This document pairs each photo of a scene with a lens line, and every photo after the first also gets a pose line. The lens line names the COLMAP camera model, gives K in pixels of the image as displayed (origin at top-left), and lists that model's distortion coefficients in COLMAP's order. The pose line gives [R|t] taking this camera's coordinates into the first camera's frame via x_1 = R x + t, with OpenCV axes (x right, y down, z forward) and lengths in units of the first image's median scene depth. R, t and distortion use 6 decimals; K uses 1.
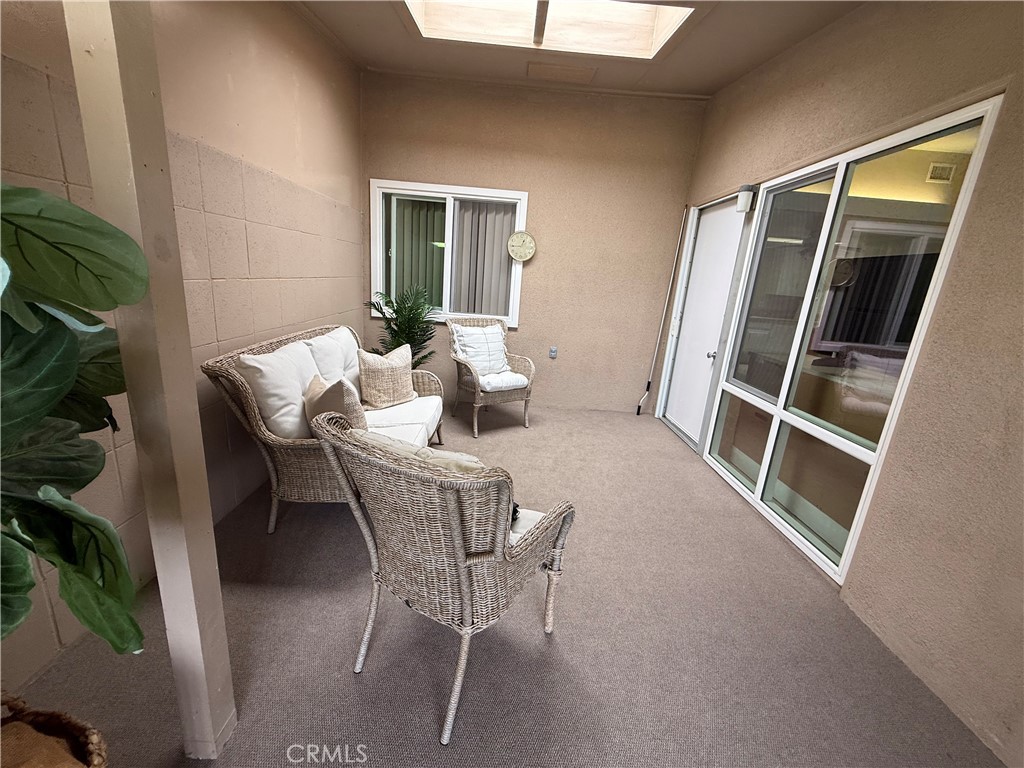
lens RADIAL K [[409.2, 0, 508.6], [0, 409.2, 382.1], [0, 0, 1]] dist [0.001415, -0.001296]
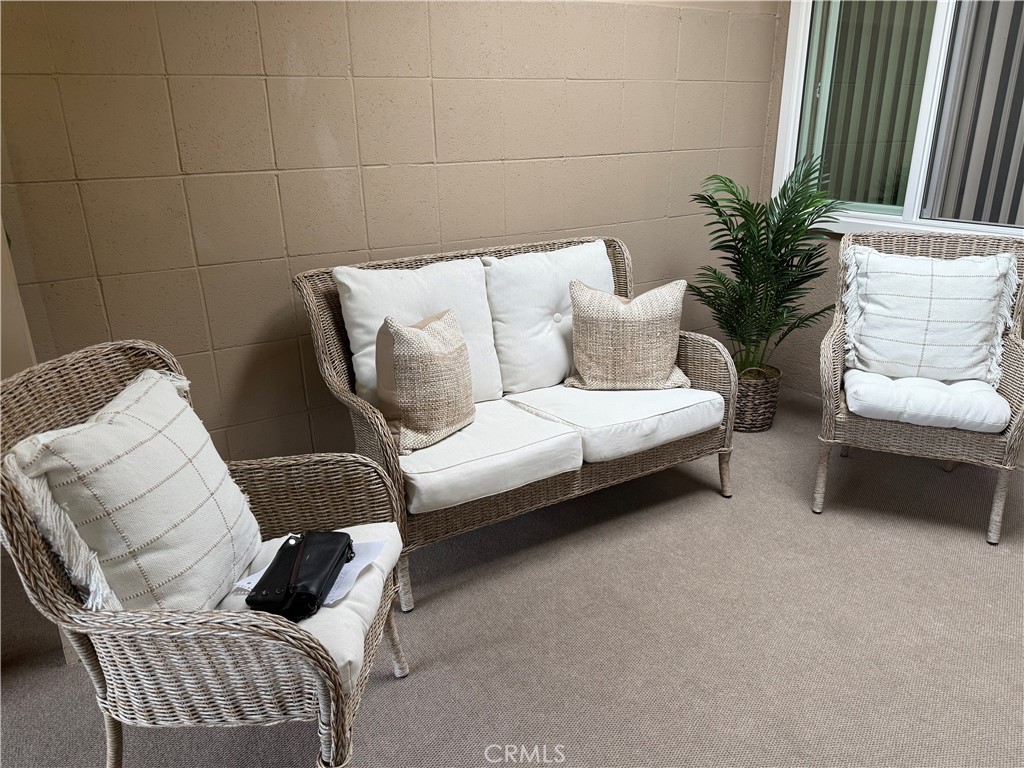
lens RADIAL K [[719.6, 0, 508.0], [0, 719.6, 389.1], [0, 0, 1]] dist [0.078382, -0.119046]
pose [[0.488666, 0.215754, -0.845373, 0.452352], [-0.162417, 0.974500, 0.154825, -0.067613], [0.857220, 0.061645, 0.511247, 0.385072]]
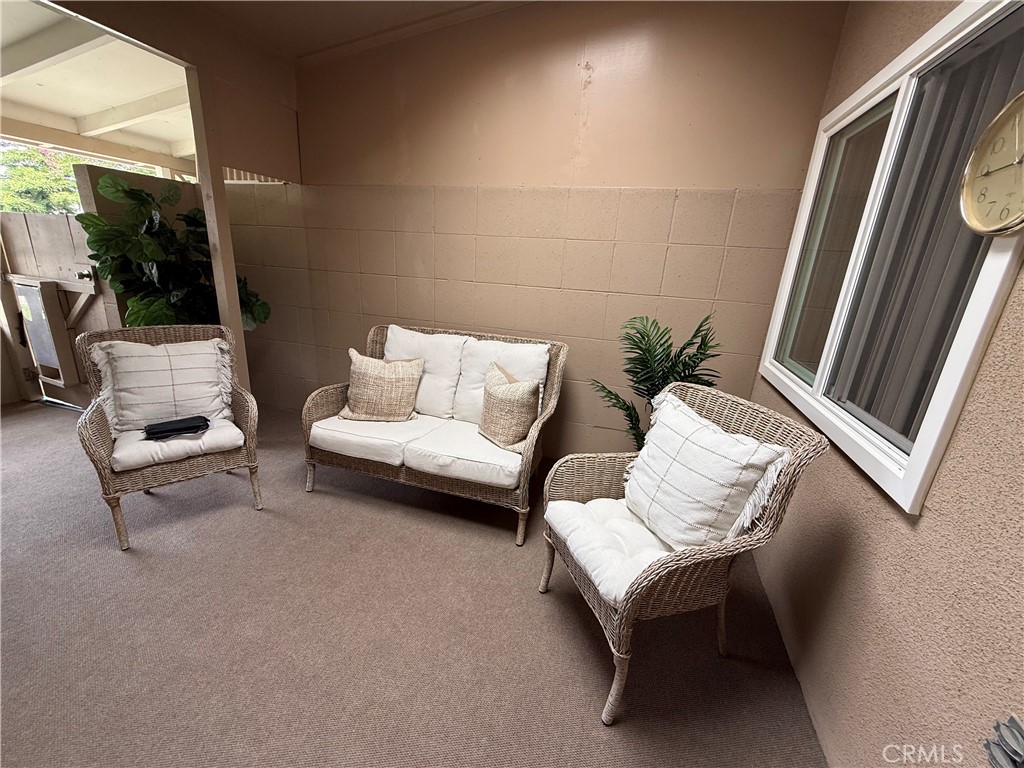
lens RADIAL K [[409.2, 0, 513.5], [0, 409.2, 380.2], [0, 0, 1]] dist [0.001415, -0.001296]
pose [[-0.301855, 0.178804, -0.936436, 0.436086], [-0.316504, 0.907749, 0.275350, -0.281715], [0.899282, 0.379502, -0.217417, 1.162741]]
